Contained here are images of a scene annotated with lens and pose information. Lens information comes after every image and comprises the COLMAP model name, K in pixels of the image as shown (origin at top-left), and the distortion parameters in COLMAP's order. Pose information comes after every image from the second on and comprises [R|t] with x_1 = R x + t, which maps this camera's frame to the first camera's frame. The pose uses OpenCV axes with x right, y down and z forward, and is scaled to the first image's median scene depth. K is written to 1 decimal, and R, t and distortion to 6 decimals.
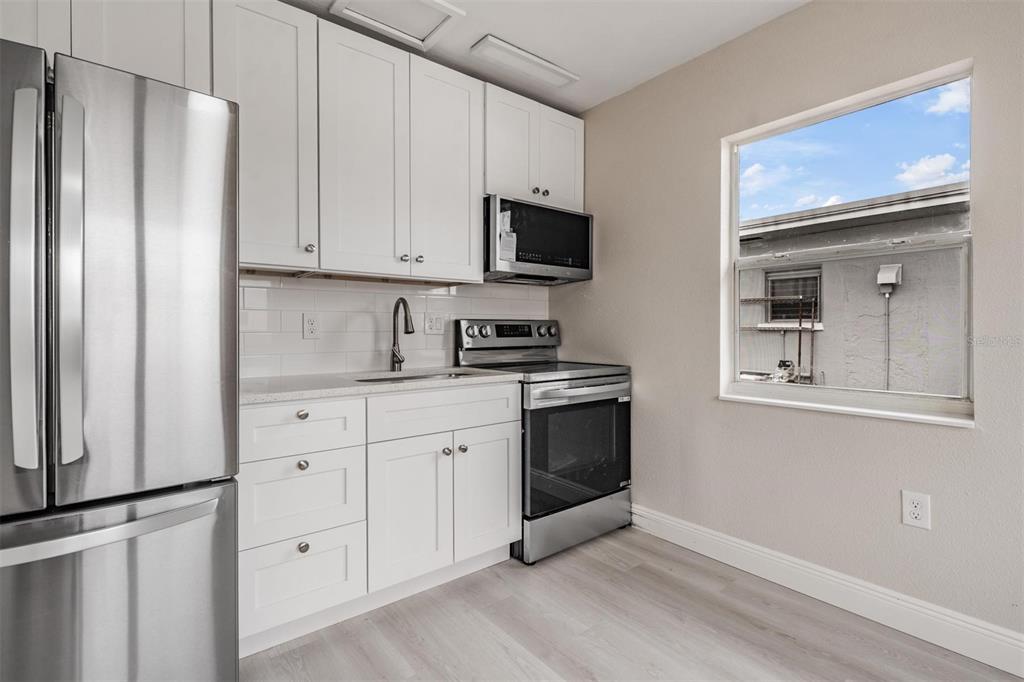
lens RADIAL K [[480.2, 0, 507.1], [0, 480.2, 332.1], [0, 0, 1]] dist [-0.008662, 0.000846]
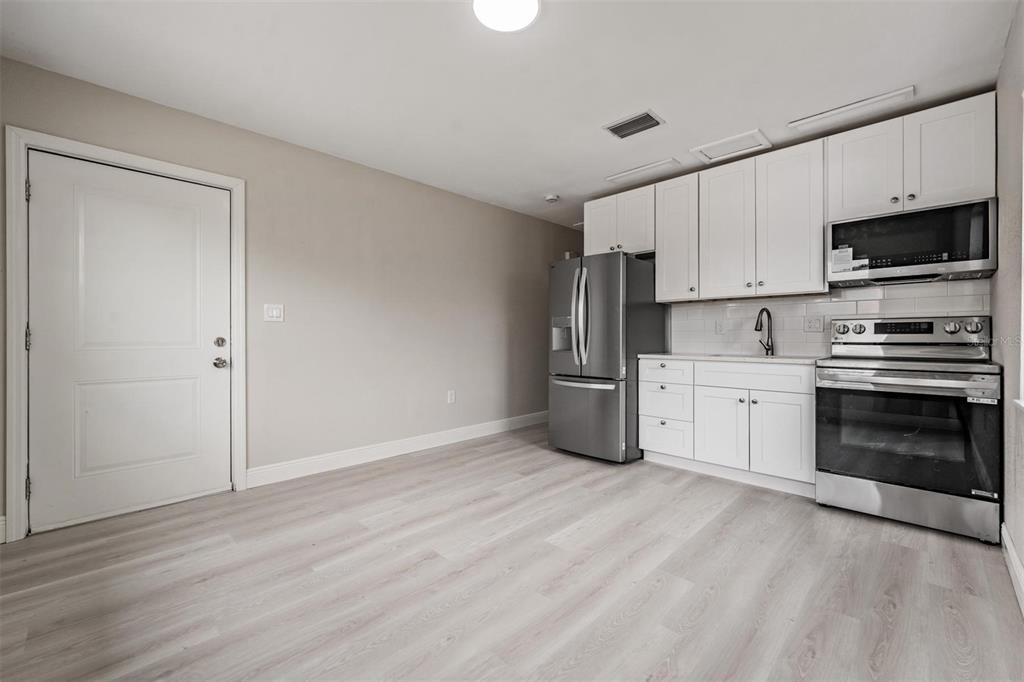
lens RADIAL K [[423.3, 0, 509.6], [0, 423.3, 338.3], [0, 0, 1]] dist [-0.004821, -0.000673]
pose [[0.118544, 0.005876, -0.992931, 1.019127], [-0.001969, 0.999982, 0.005683, 0.020161], [0.992947, 0.001281, 0.118553, 0.012216]]
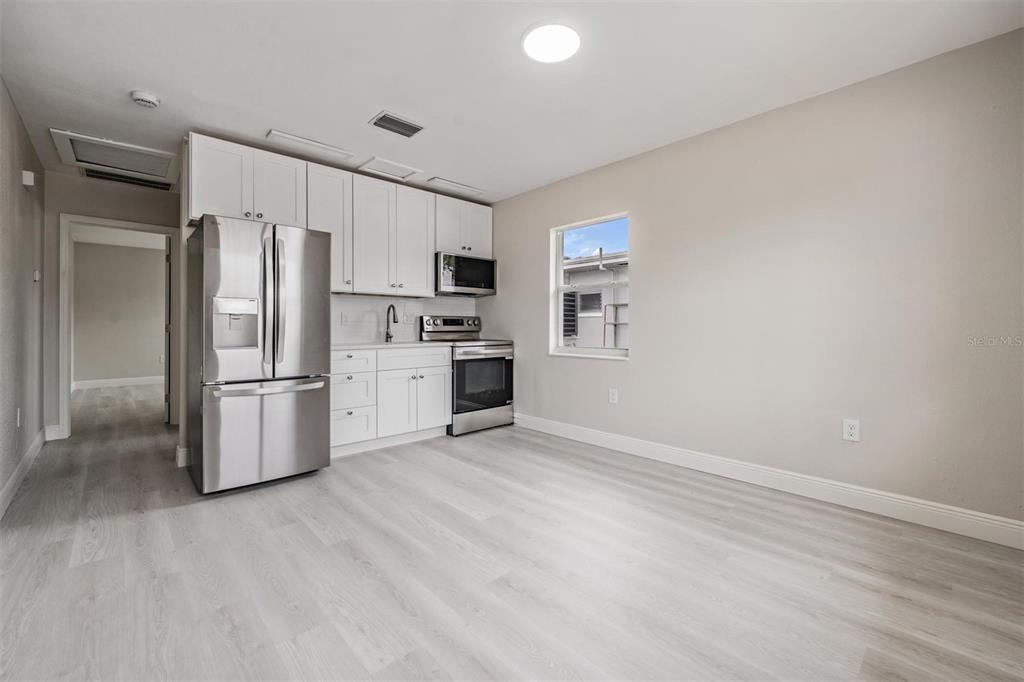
lens RADIAL K [[423.3, 0, 521.2], [0, 423.3, 327.1], [0, 0, 1]] dist [-0.004821, -0.000673]
pose [[0.994938, 0.003147, 0.100437, 0.131610], [-0.002917, 0.999993, -0.002445, 0.022712], [-0.100444, 0.002140, 0.994940, -0.760649]]
